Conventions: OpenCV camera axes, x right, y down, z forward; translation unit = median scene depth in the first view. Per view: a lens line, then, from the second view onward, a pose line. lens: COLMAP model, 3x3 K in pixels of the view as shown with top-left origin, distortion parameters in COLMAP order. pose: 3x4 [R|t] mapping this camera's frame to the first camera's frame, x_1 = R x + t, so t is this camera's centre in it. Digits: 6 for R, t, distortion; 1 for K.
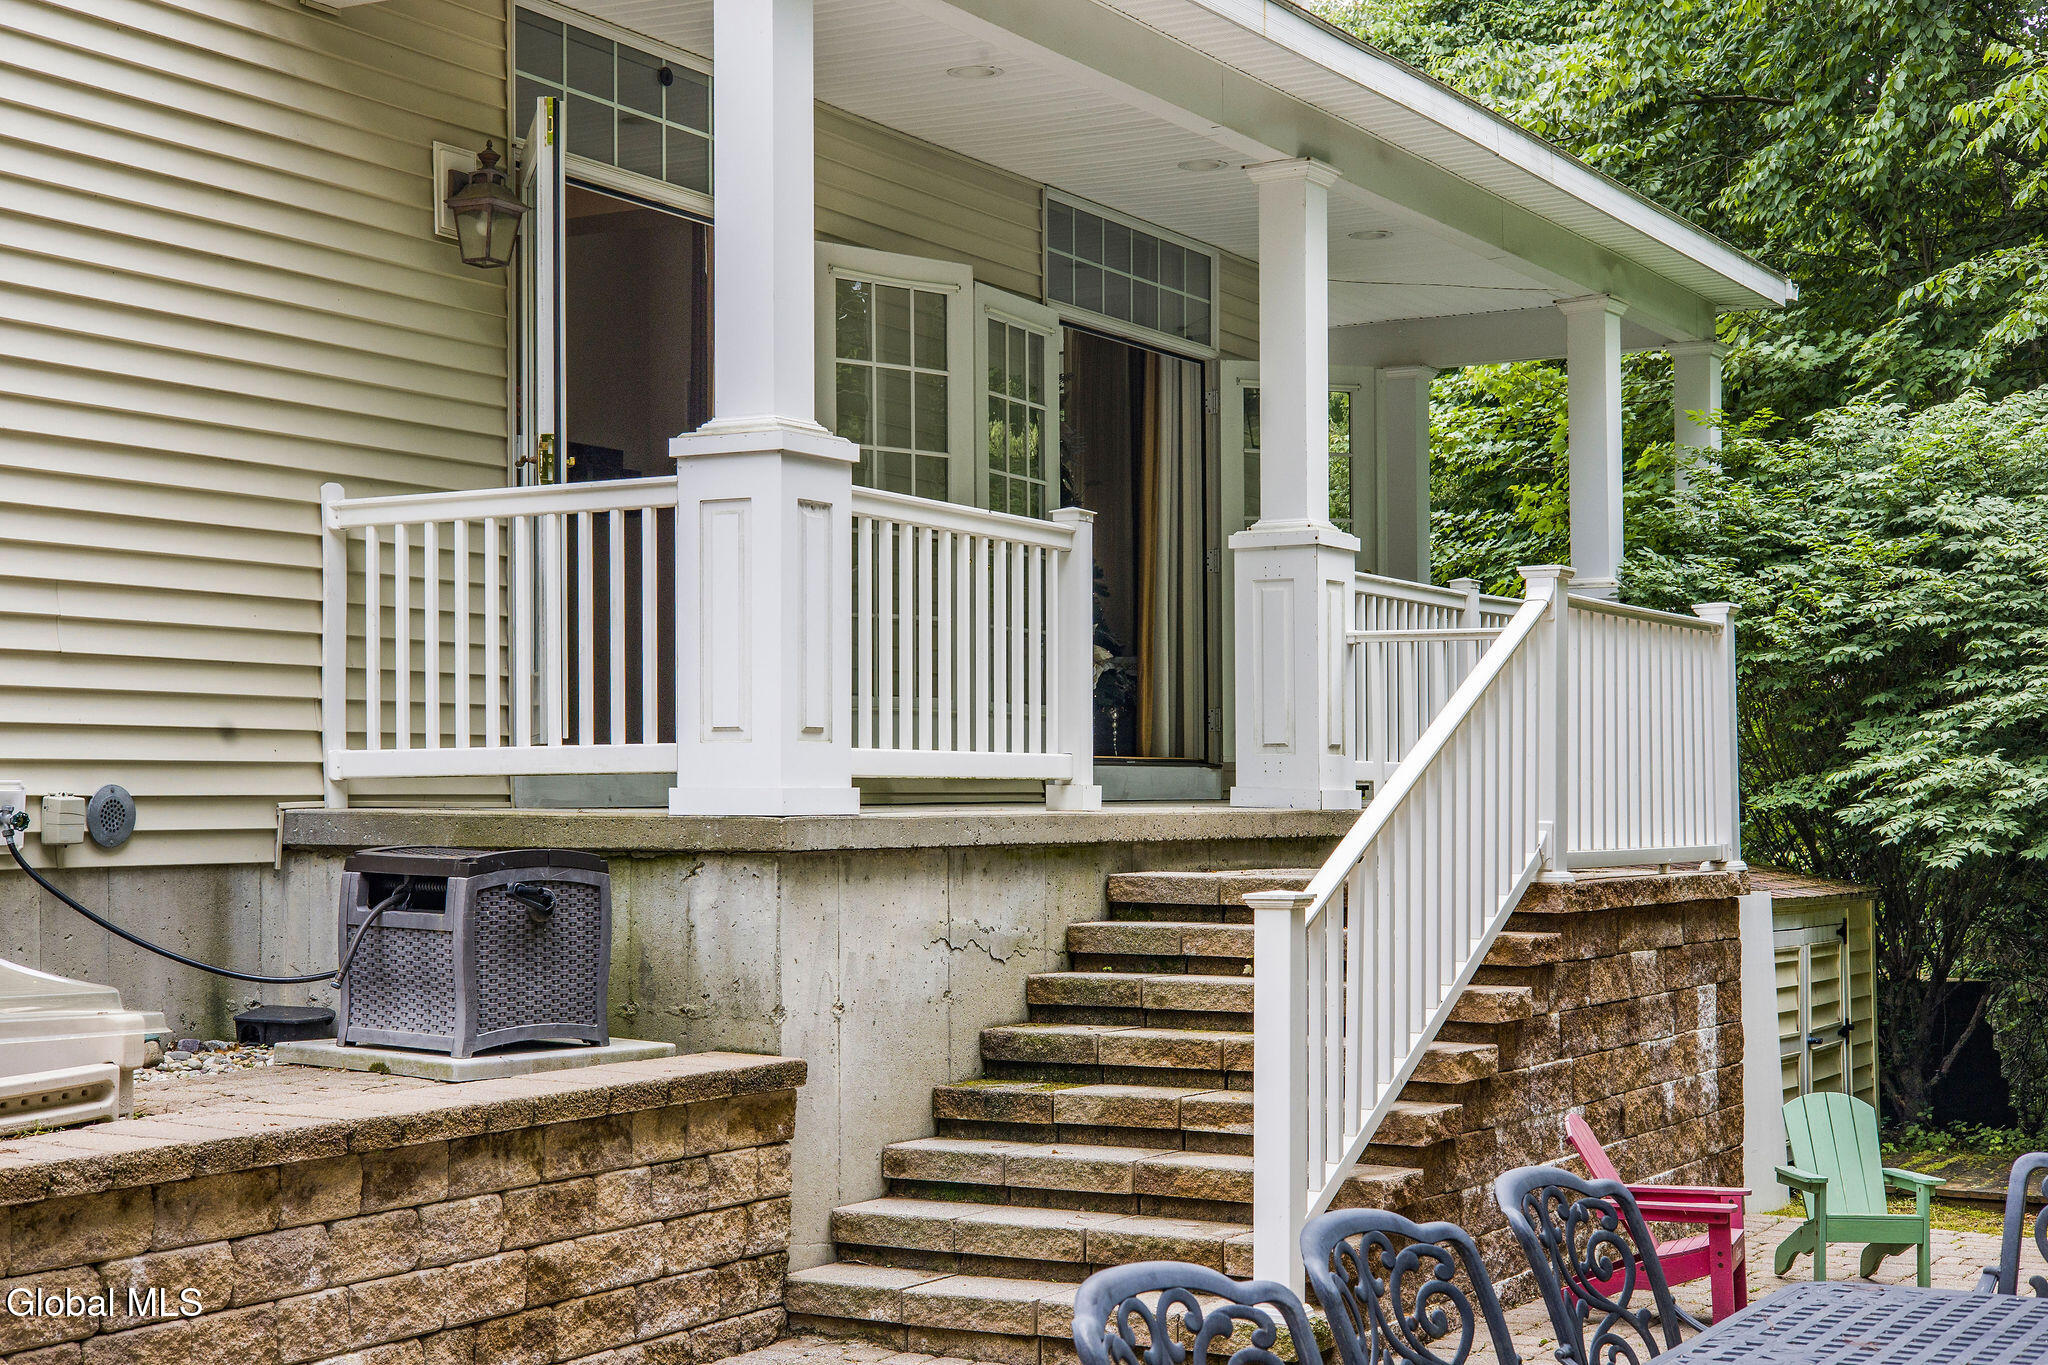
lens RADIAL K [[2991.0, 0, 1028.0], [0, 2991.0, 713.1], [0, 0, 1]] dist [0.044942, -0.011901]
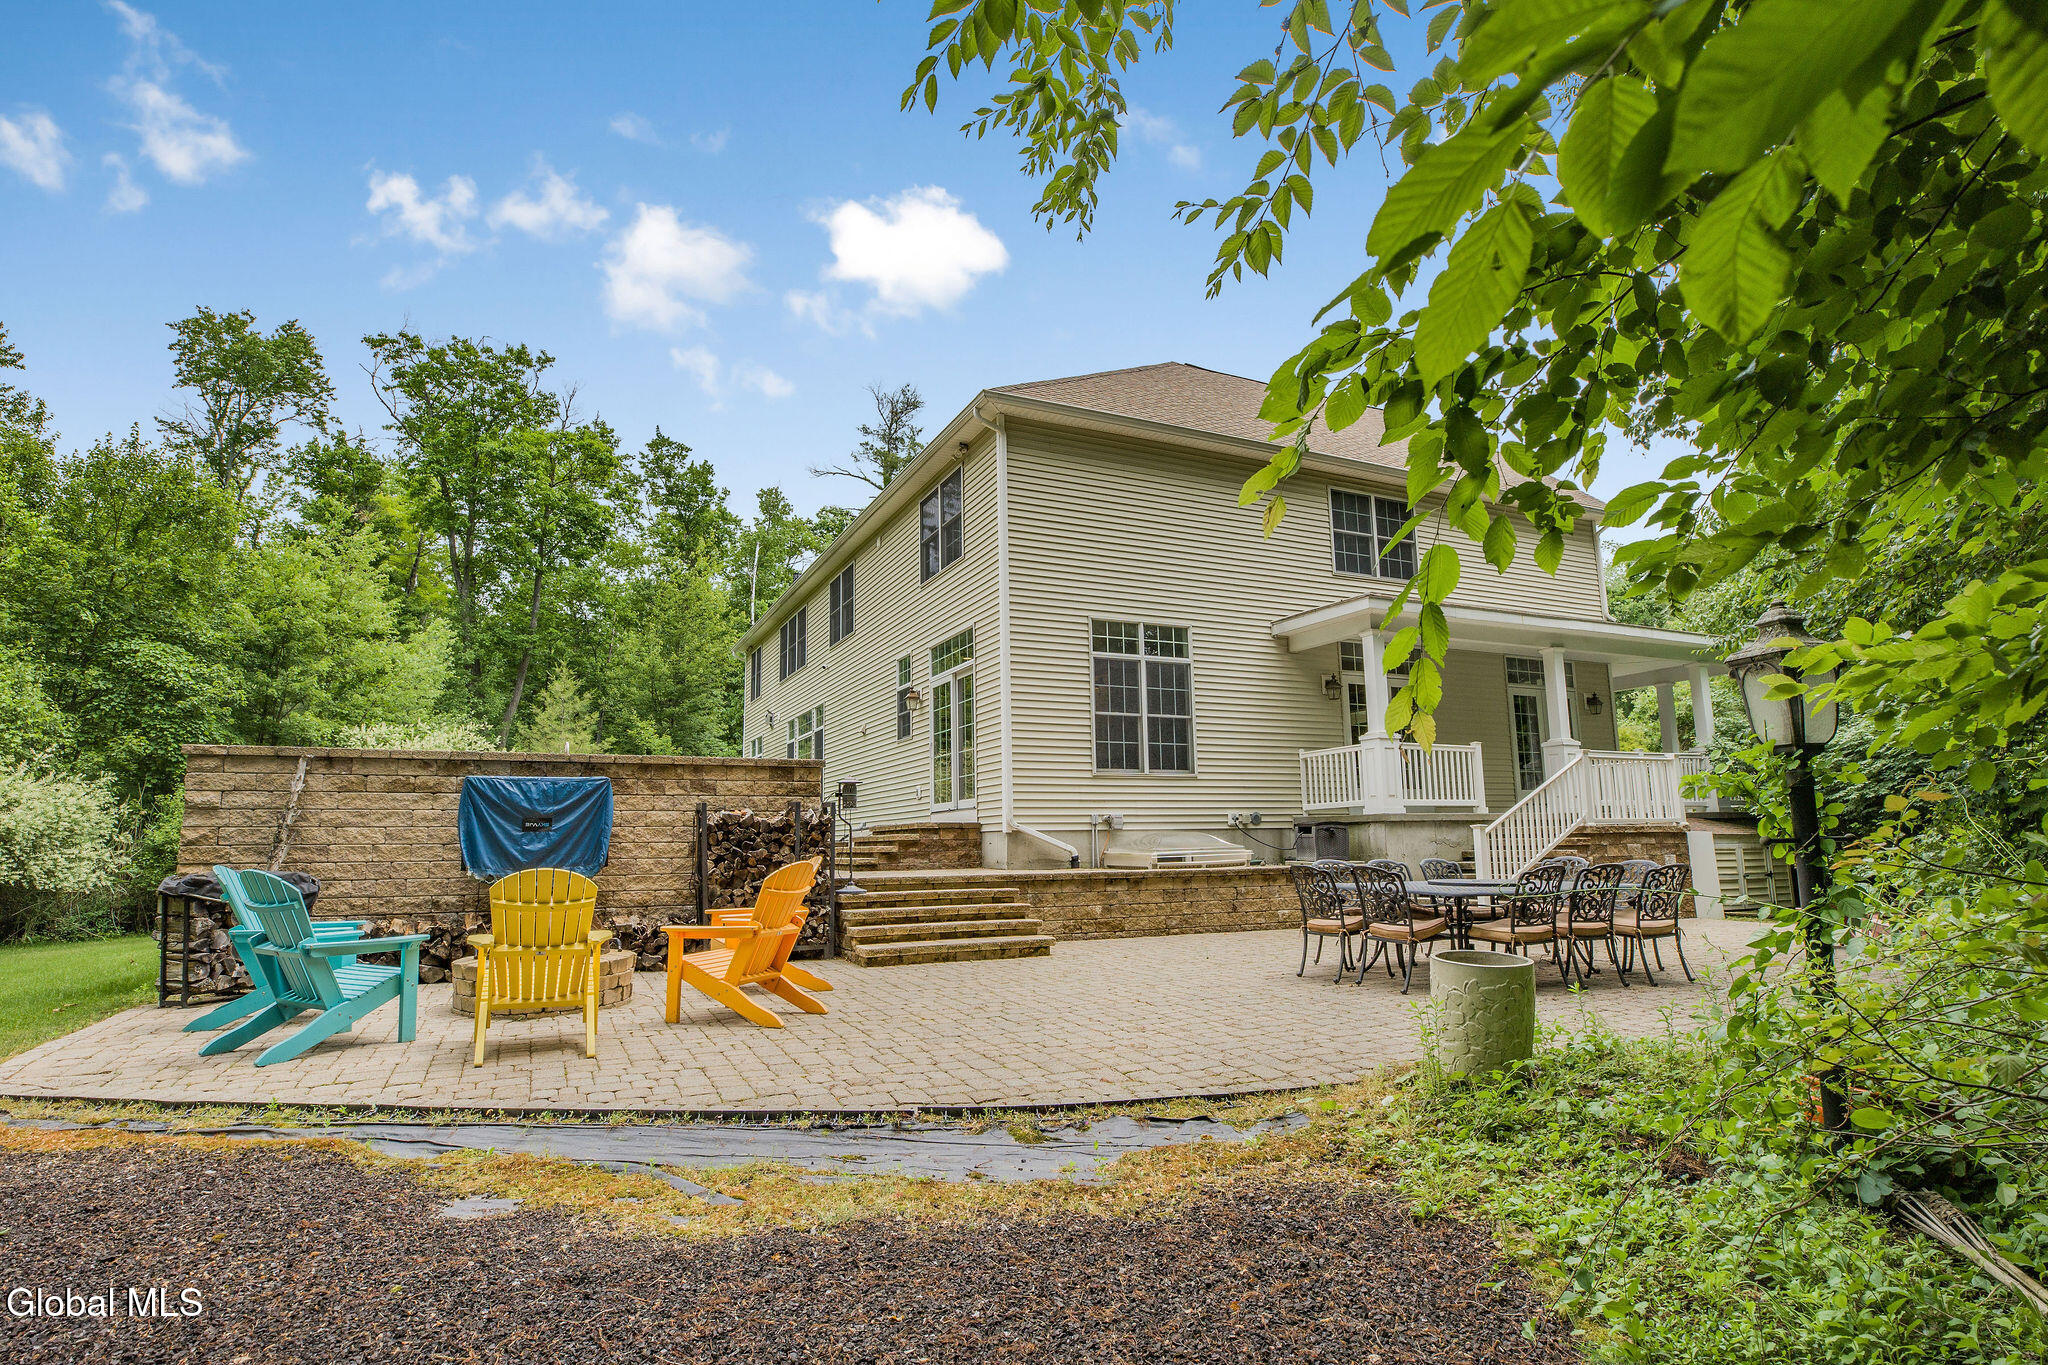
lens RADIAL K [[1050.2, 0, 1024.0], [0, 1050.2, 682.5], [0, 0, 1]] dist [-0.029454, 0.000936]
pose [[0.814228, -0.099707, -0.571919, 0.412720], [0.029571, 0.990985, -0.130667, 0.026930], [0.579792, 0.089480, 0.809836, -0.690001]]
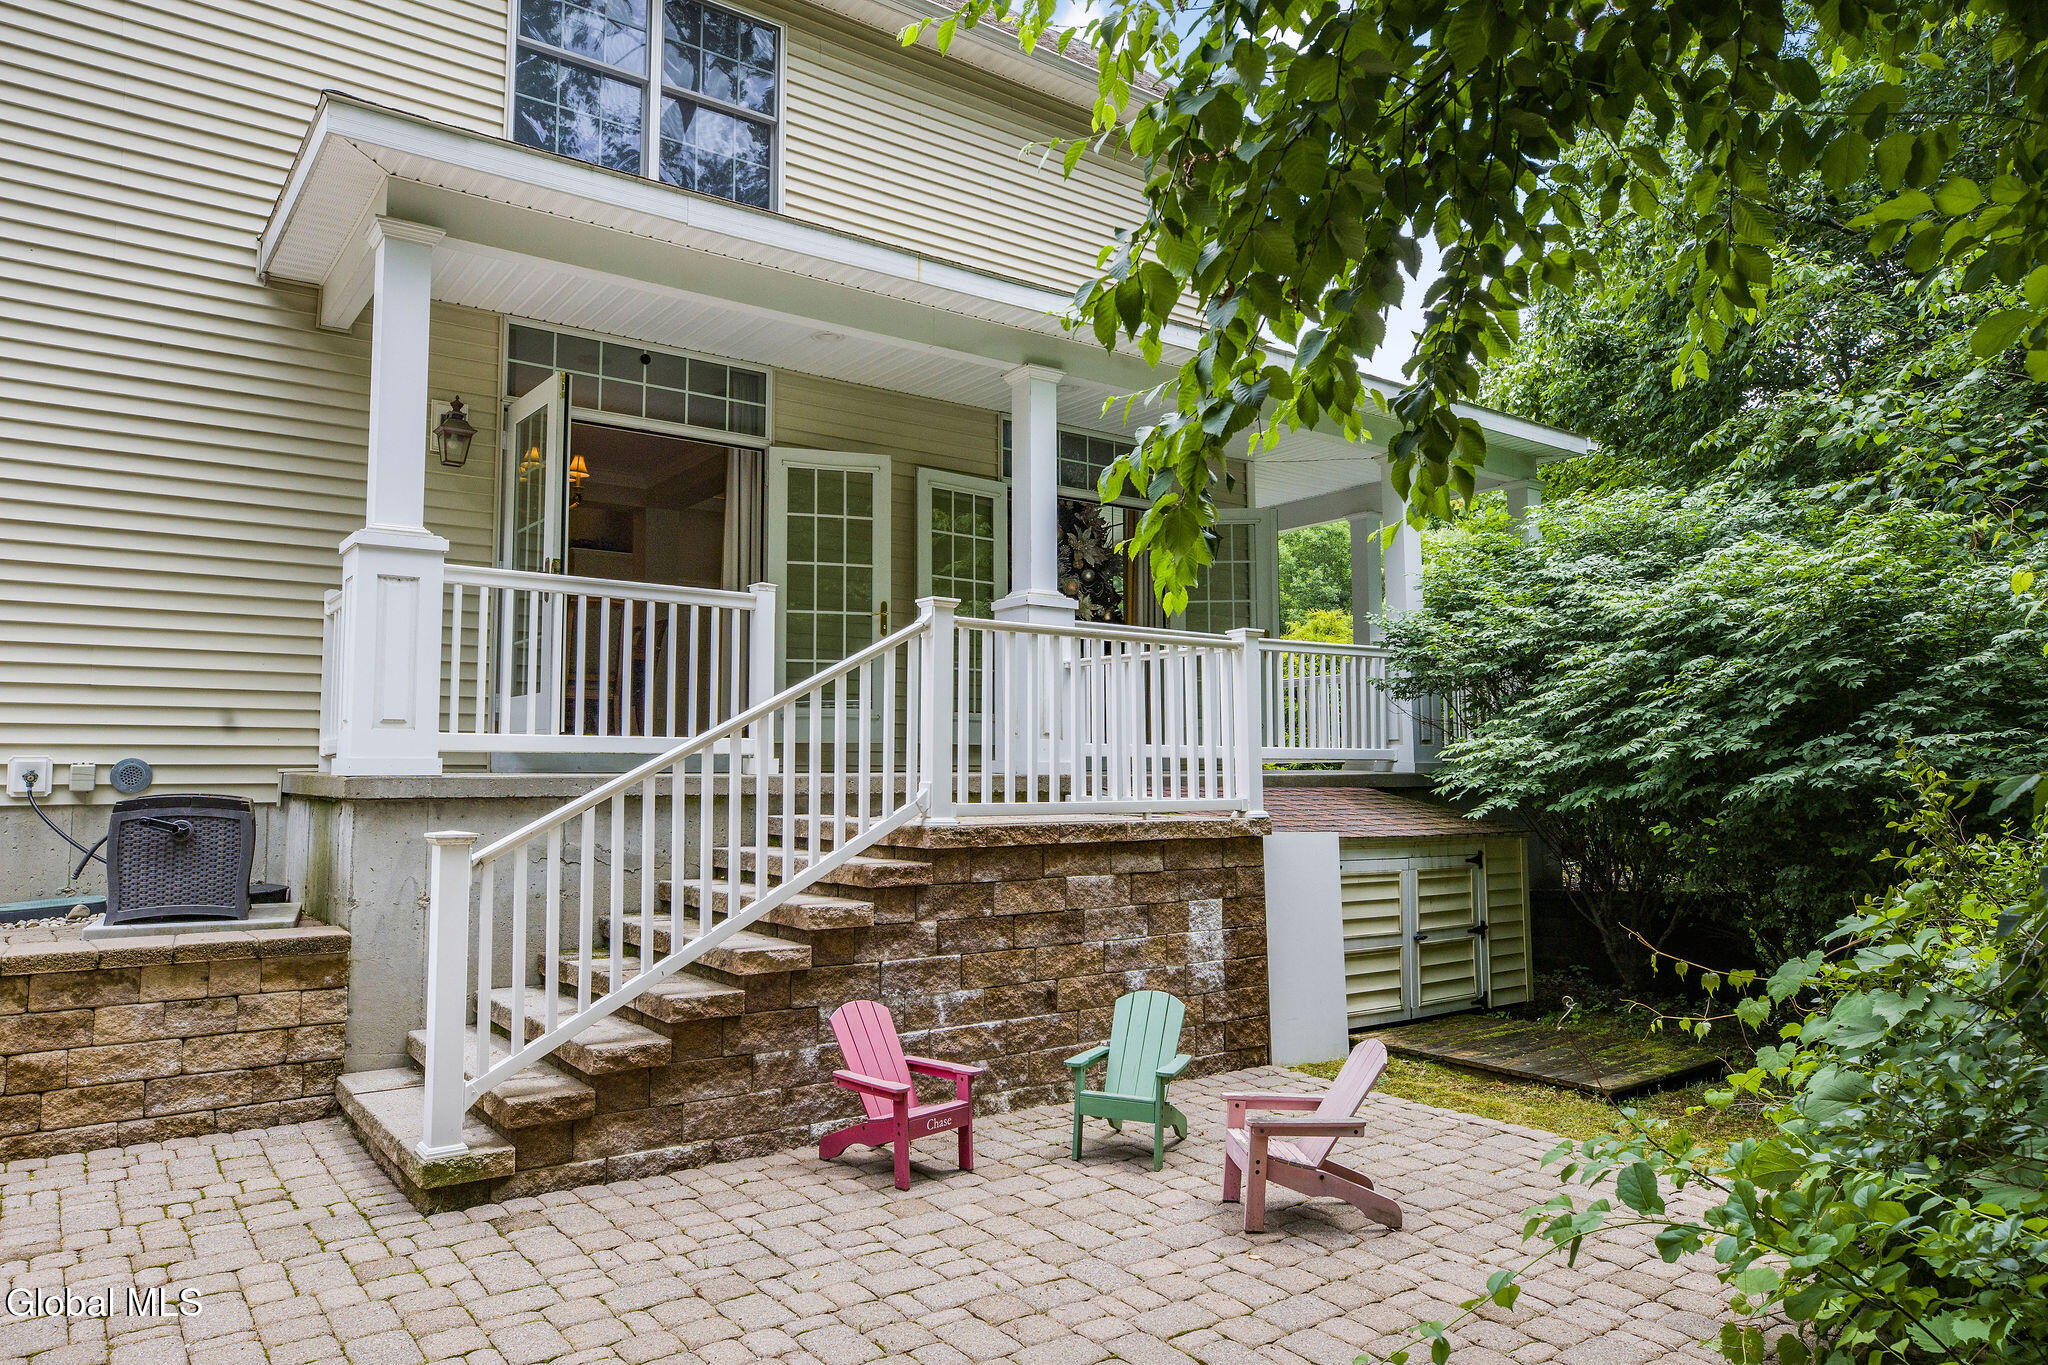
lens RADIAL K [[1328.0, 0, 1030.7], [0, 1328.0, 656.3], [0, 0, 1]] dist [-0.032195, 0.026962]
pose [[0.915133, -0.035831, -0.401556, 0.500893], [0.011692, 0.997982, -0.062405, 0.018298], [0.402982, 0.052414, 0.913706, 0.490238]]
